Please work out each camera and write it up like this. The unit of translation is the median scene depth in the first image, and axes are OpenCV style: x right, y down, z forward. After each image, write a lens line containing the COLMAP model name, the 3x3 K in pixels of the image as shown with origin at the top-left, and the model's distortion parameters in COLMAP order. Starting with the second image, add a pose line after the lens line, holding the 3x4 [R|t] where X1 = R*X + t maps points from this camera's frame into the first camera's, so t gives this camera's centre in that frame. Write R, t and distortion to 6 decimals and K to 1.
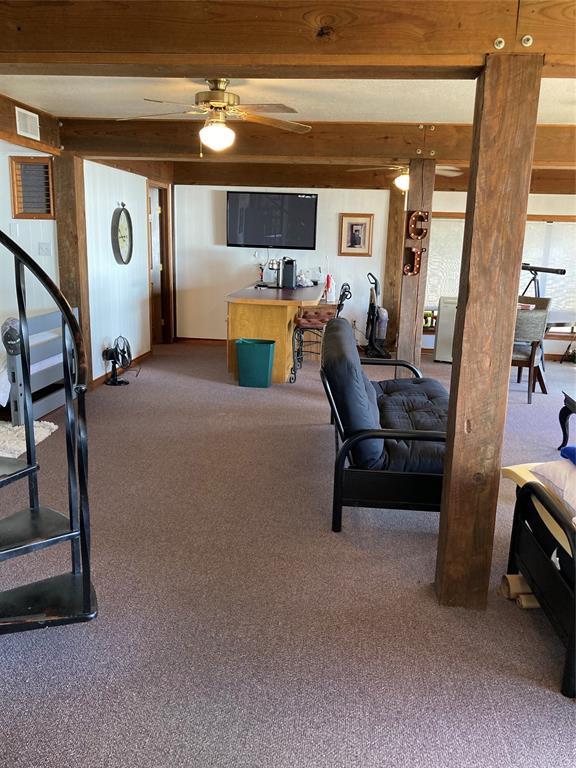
lens RADIAL K [[633.1, 0, 287.0], [0, 633.1, 384.3], [0, 0, 1]] dist [0.053464, -0.051310]
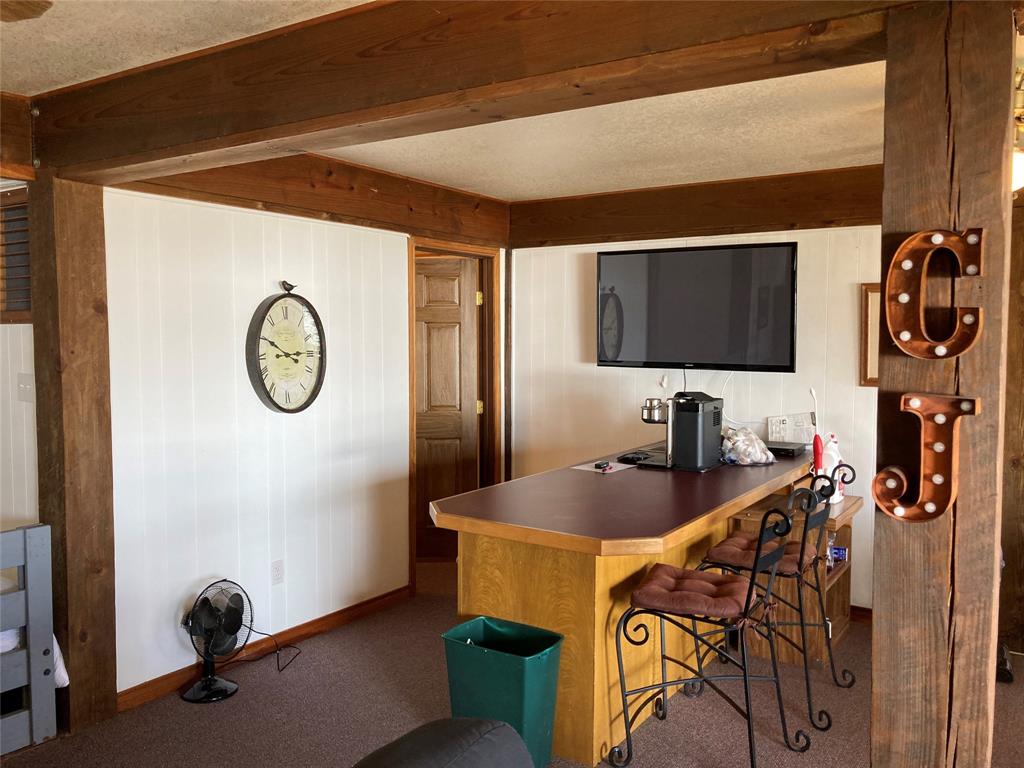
lens RADIAL K [[844.1, 0, 516.5], [0, 844.1, 379.3], [0, 0, 1]] dist [0.053464, -0.051310]
pose [[0.893888, -0.002006, -0.448286, 0.145286], [-0.079244, 0.983536, -0.162414, -0.113001], [0.441231, 0.180704, 0.879011, 0.477277]]
